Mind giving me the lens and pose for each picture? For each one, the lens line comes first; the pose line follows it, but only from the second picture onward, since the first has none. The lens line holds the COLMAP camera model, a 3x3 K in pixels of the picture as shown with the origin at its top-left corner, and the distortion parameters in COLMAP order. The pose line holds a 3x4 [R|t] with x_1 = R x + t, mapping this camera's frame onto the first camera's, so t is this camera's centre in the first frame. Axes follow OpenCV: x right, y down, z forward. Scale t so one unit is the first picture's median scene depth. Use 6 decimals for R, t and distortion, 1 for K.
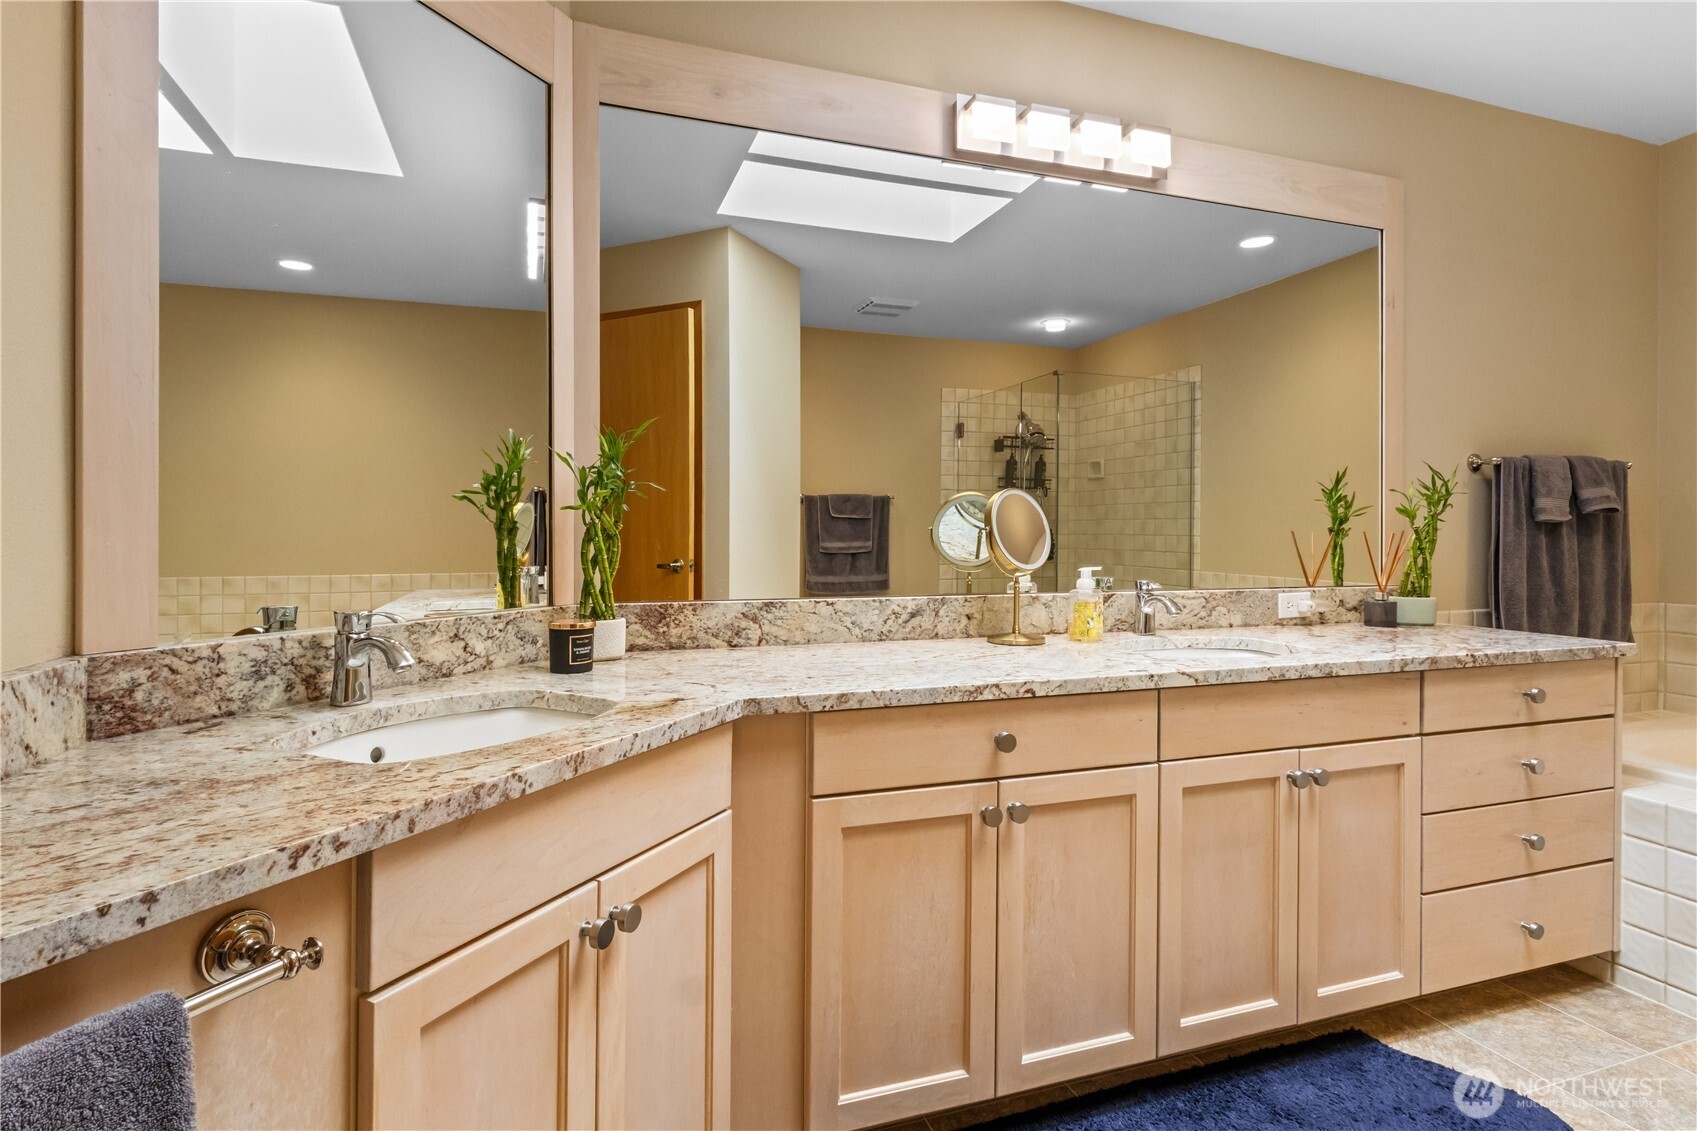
lens RADIAL K [[835.8, 0, 845.8], [0, 835.8, 542.0], [0, 0, 1]] dist [0.002998, -0.000068]
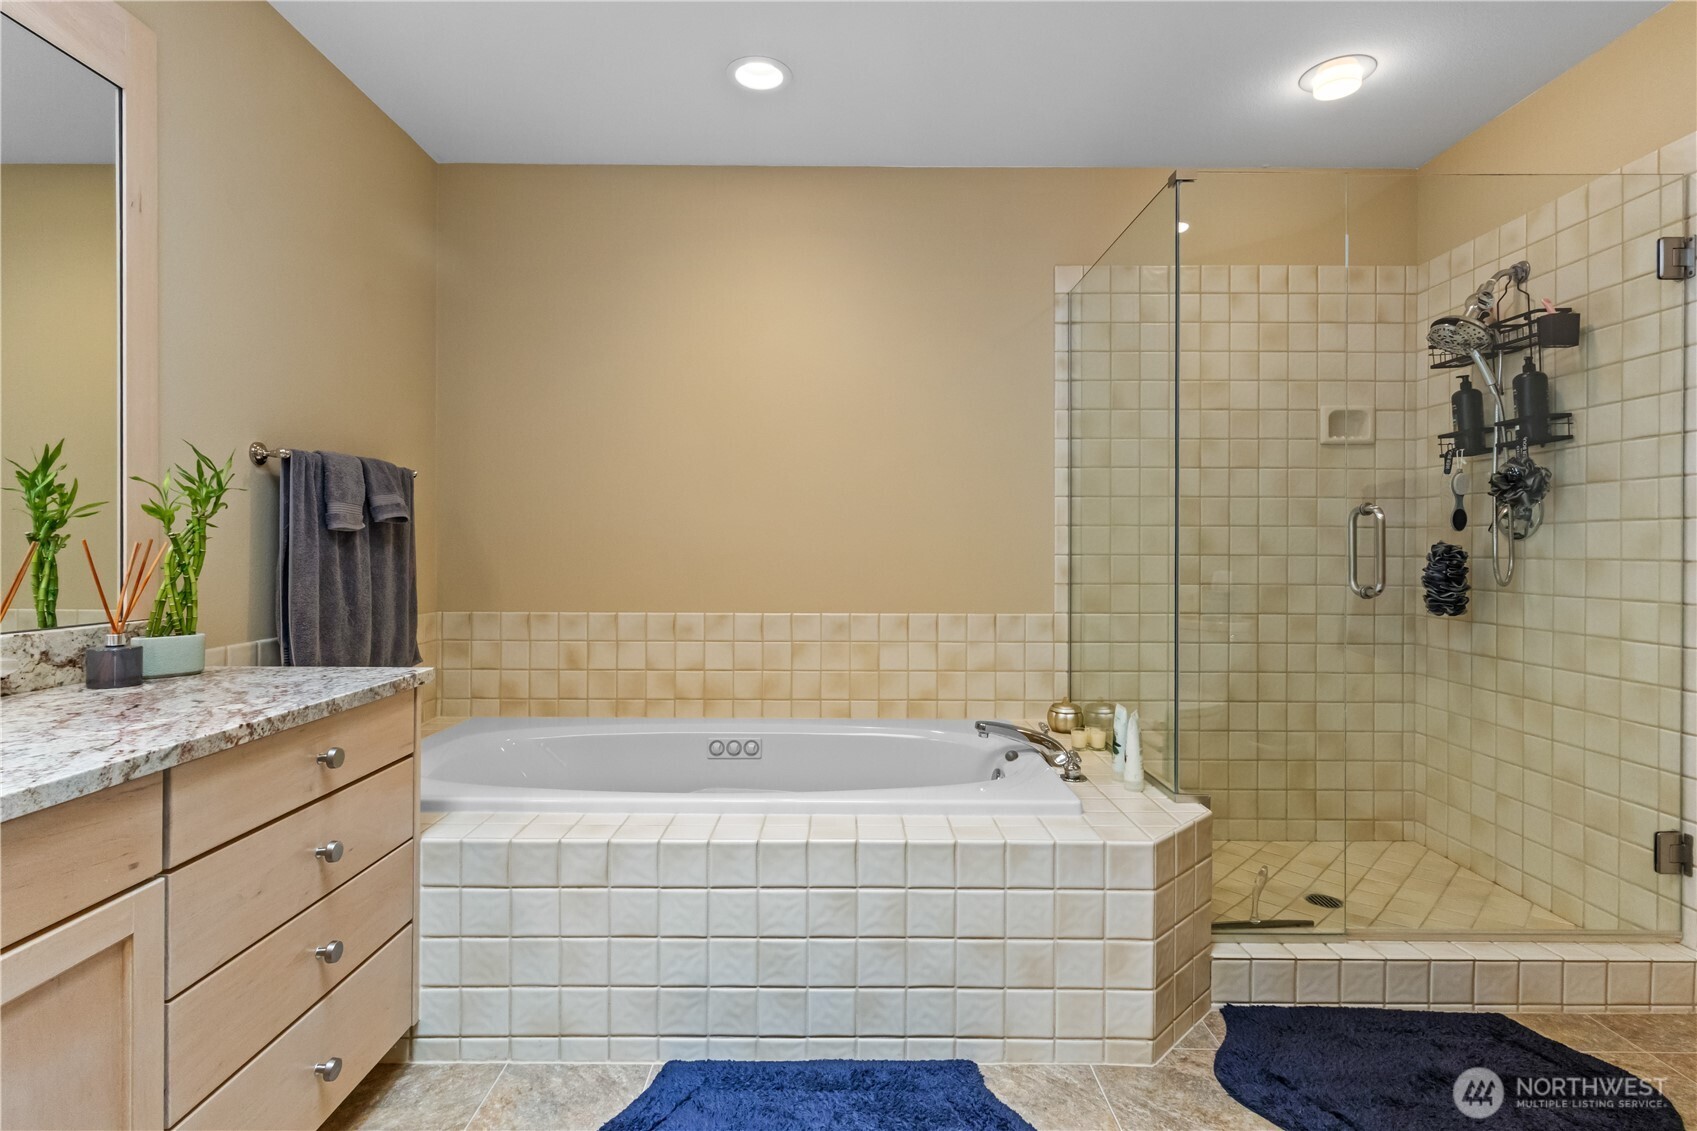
lens RADIAL K [[835.8, 0, 845.8], [0, 835.8, 542.0], [0, 0, 1]] dist [0.002998, -0.000068]
pose [[0.317786, 0.003835, 0.948155, 0.200805], [0.006936, 0.999956, -0.006369, -0.003176], [-0.948137, 0.008600, 0.317746, 0.252546]]
